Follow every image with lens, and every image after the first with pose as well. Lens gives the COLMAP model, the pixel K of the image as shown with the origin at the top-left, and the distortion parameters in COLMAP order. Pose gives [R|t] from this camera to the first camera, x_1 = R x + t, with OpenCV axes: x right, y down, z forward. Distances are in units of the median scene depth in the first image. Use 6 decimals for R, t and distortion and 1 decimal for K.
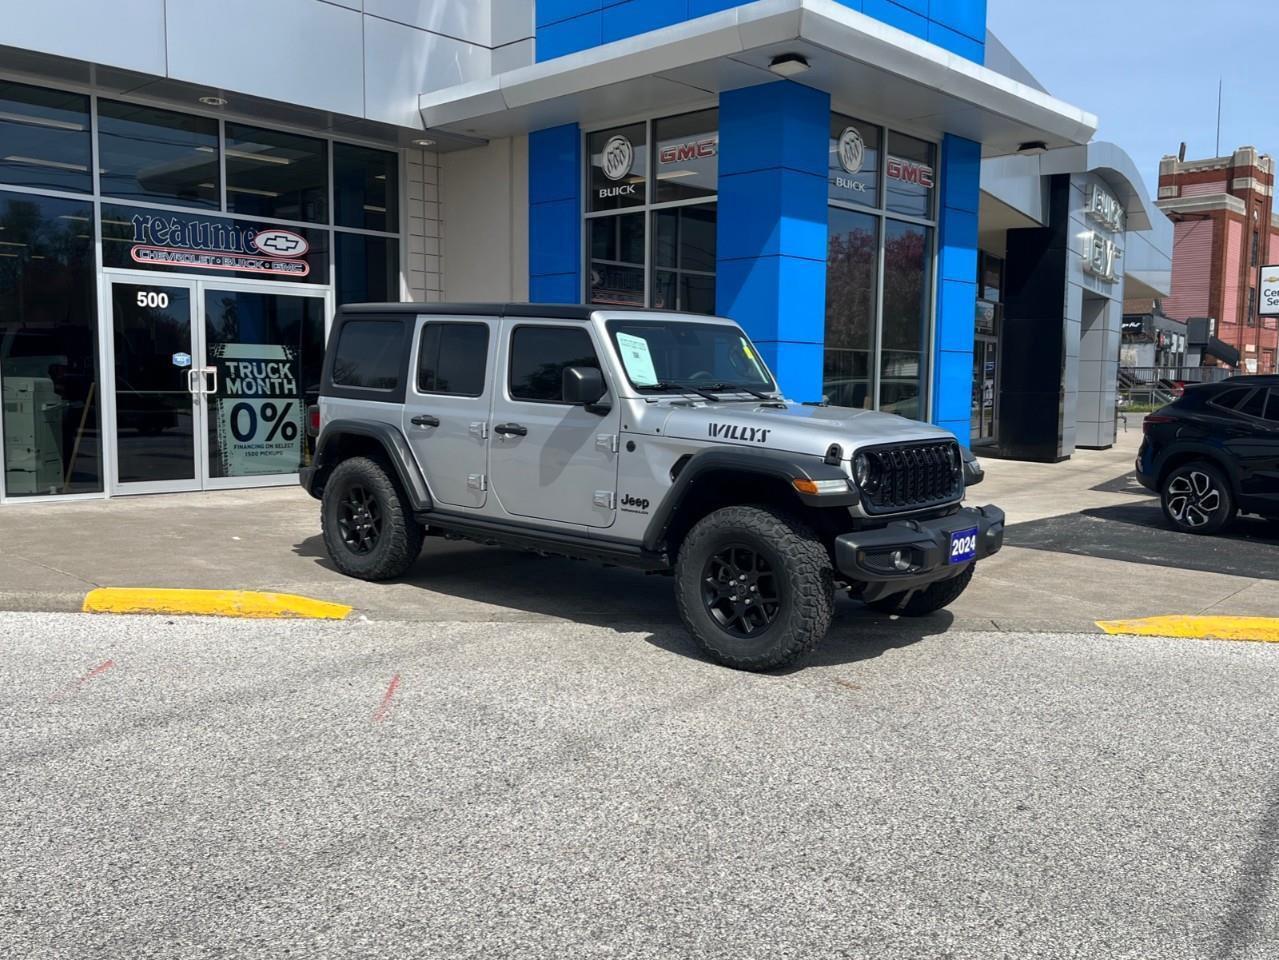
lens RADIAL K [[1160.5, 0, 638.6], [0, 1160.5, 486.2], [0, 0, 1]] dist [0.030253, 0.000000]
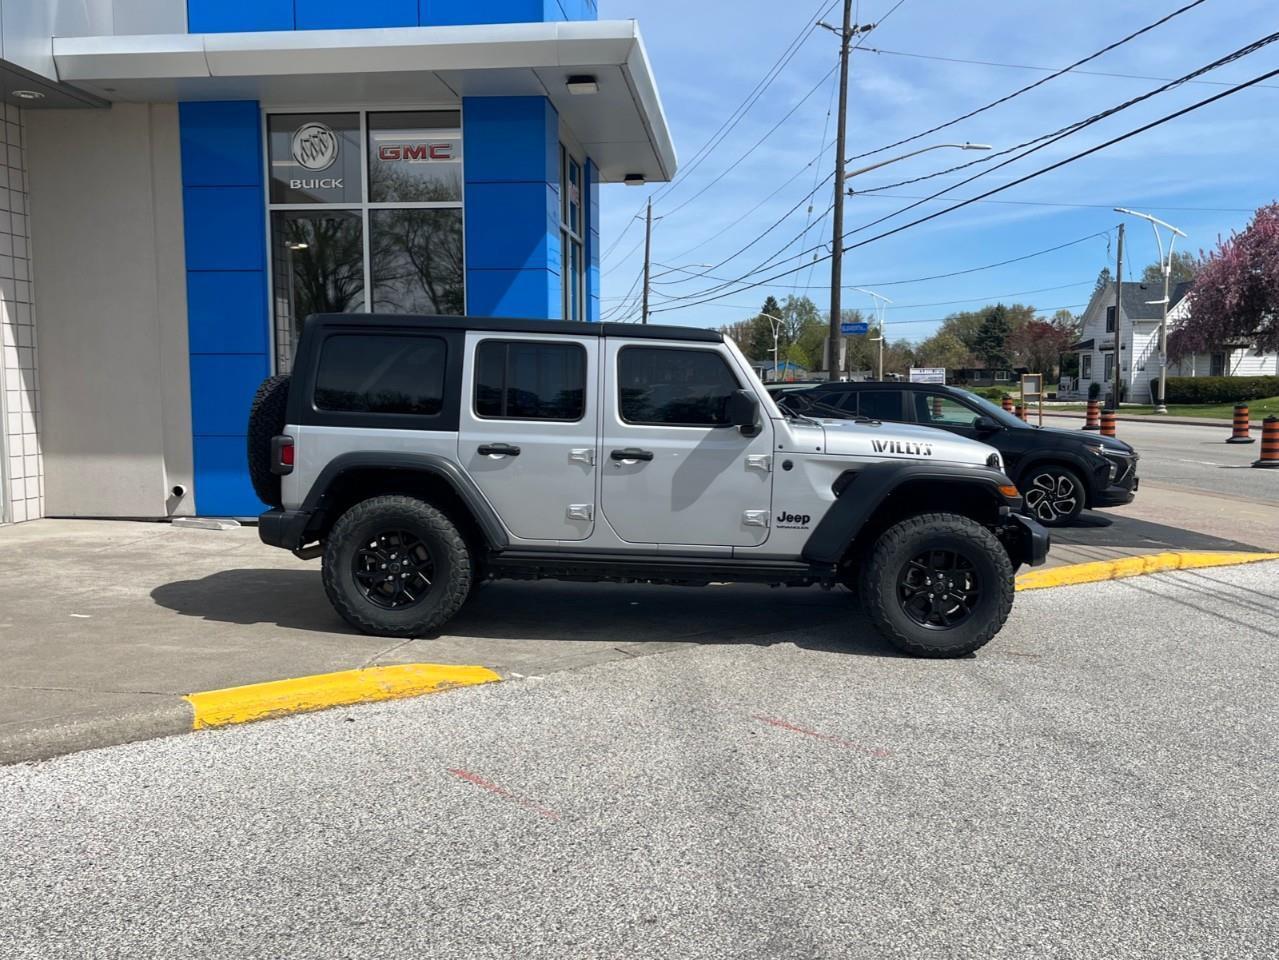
lens RADIAL K [[1160.5, 0, 644.5], [0, 1160.5, 484.0], [0, 0, 1]] dist [0.030253, 0.000000]
pose [[0.787502, -0.065473, 0.612824, -0.694017], [0.064603, 0.997633, 0.023568, -0.047009], [-0.612916, 0.021031, 0.789868, 0.239317]]
